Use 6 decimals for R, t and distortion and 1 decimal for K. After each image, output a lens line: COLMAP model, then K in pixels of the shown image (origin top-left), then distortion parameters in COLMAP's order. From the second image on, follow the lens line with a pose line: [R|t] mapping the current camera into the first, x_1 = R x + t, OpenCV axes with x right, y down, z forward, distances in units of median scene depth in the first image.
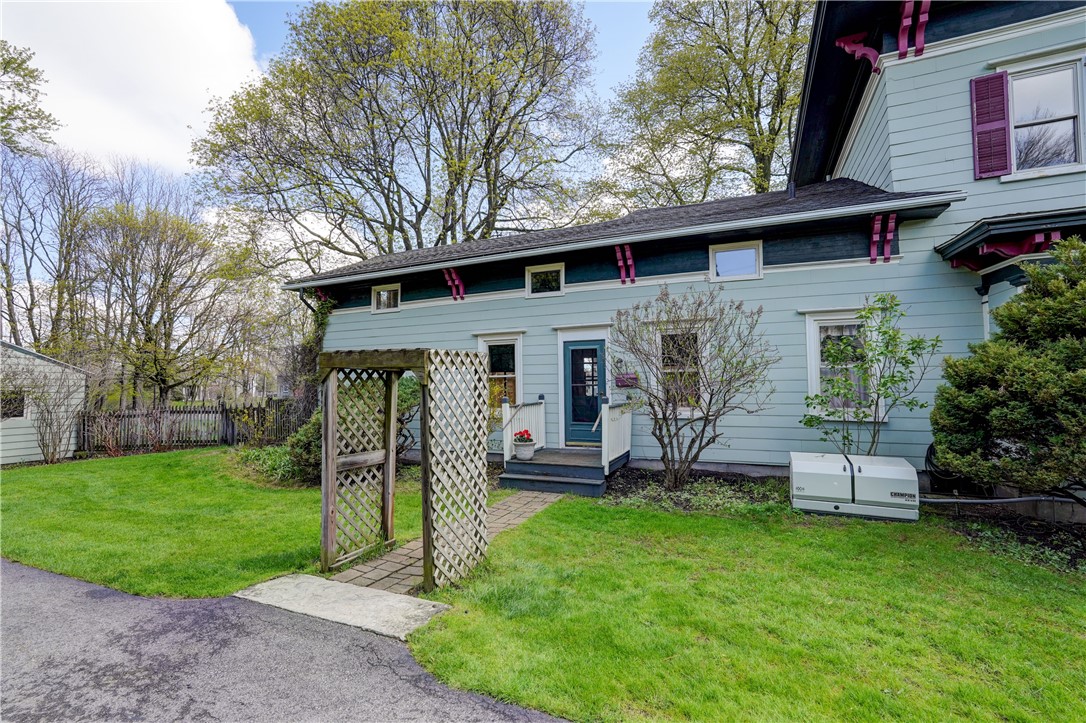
lens RADIAL K [[485.8, 0, 538.2], [0, 485.8, 364.1], [0, 0, 1]] dist [-0.009790, 0.004721]
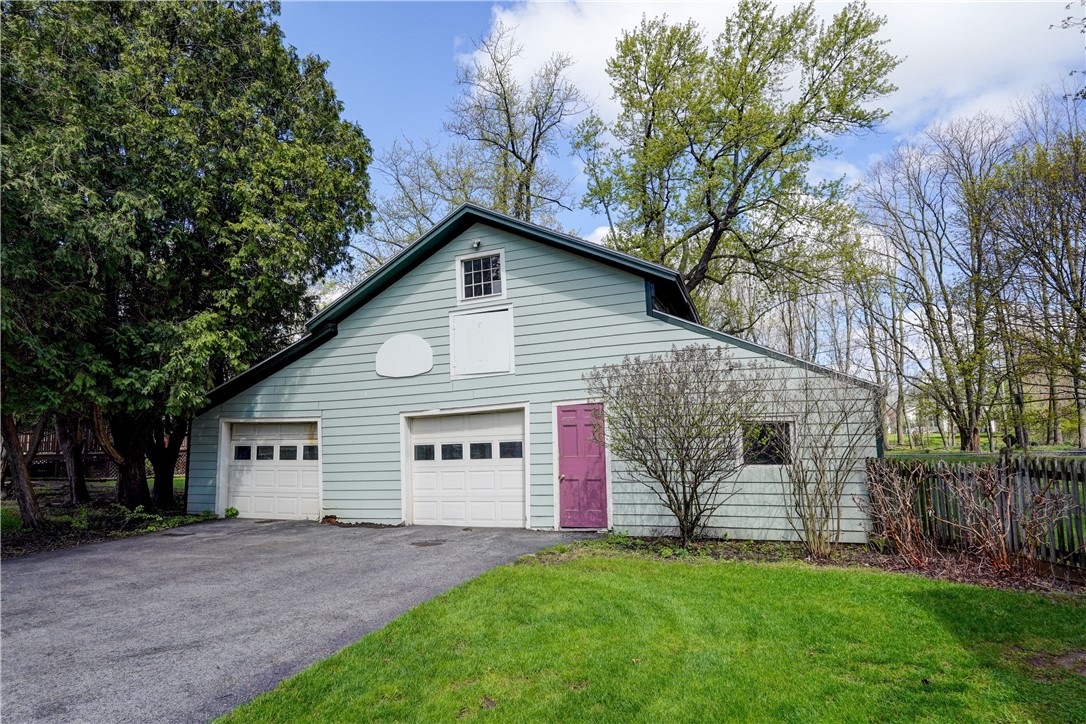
lens RADIAL K [[621.3, 0, 517.9], [0, 621.3, 363.1], [0, 0, 1]] dist [0.005404, -0.000525]
pose [[0.082143, -0.111847, -0.990325, -0.397355], [0.061323, 0.992367, -0.106991, 0.059371], [0.994732, -0.051941, 0.088375, 0.792756]]
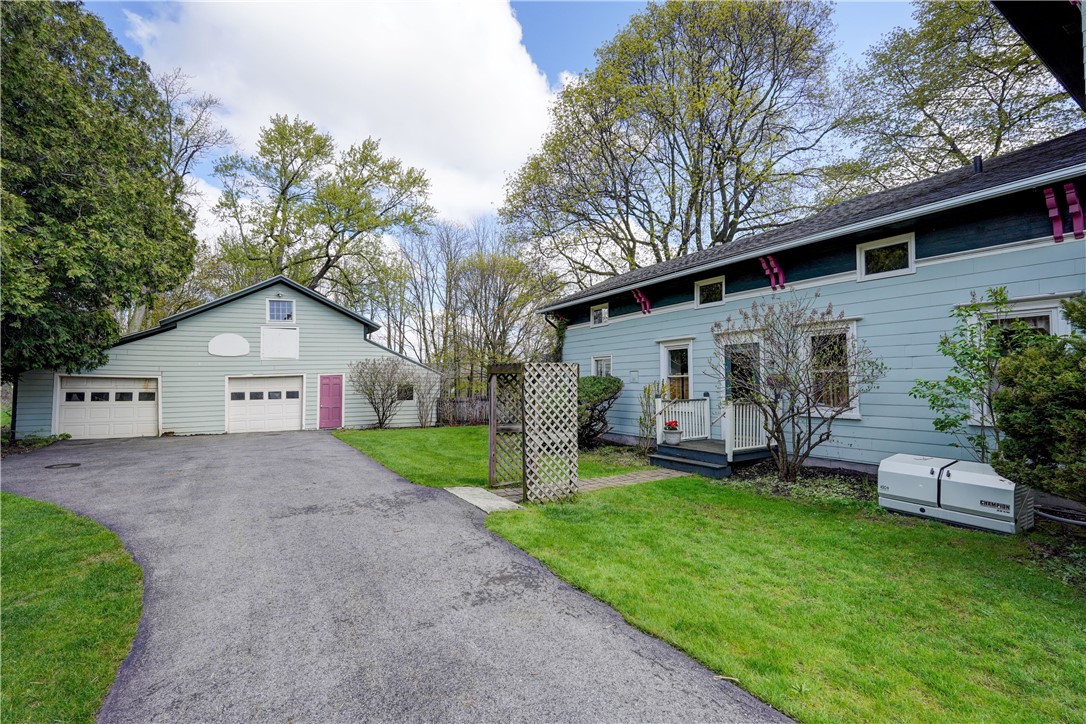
lens RADIAL K [[485.8, 0, 542.2], [0, 485.8, 362.6], [0, 0, 1]] dist [-0.009790, 0.004721]
pose [[0.817853, -0.016910, -0.575179, 0.410841], [0.018346, 0.999826, -0.003308, -0.012559], [0.575135, -0.007847, 0.818021, -0.190052]]
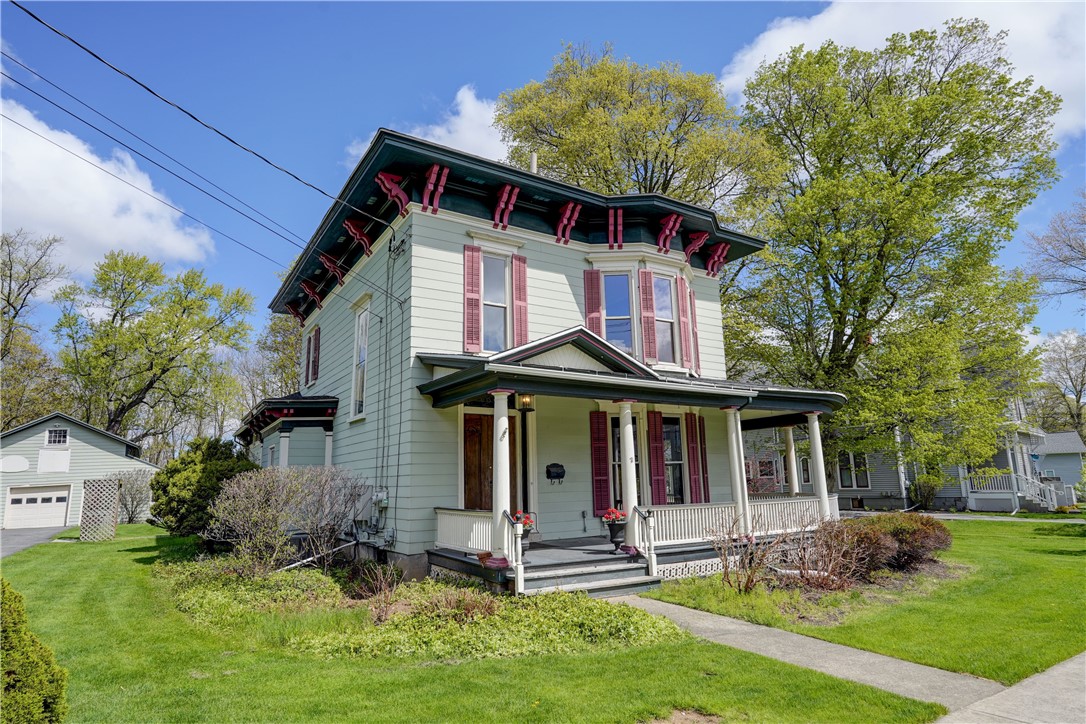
lens RADIAL K [[621.3, 0, 551.5], [0, 621.3, 362.4], [0, 0, 1]] dist [0.005404, -0.000525]
pose [[0.831642, -0.124082, -0.541272, 2.698883], [0.046806, 0.986911, -0.154325, 0.005618], [0.553336, 0.103008, 0.826564, -0.590062]]
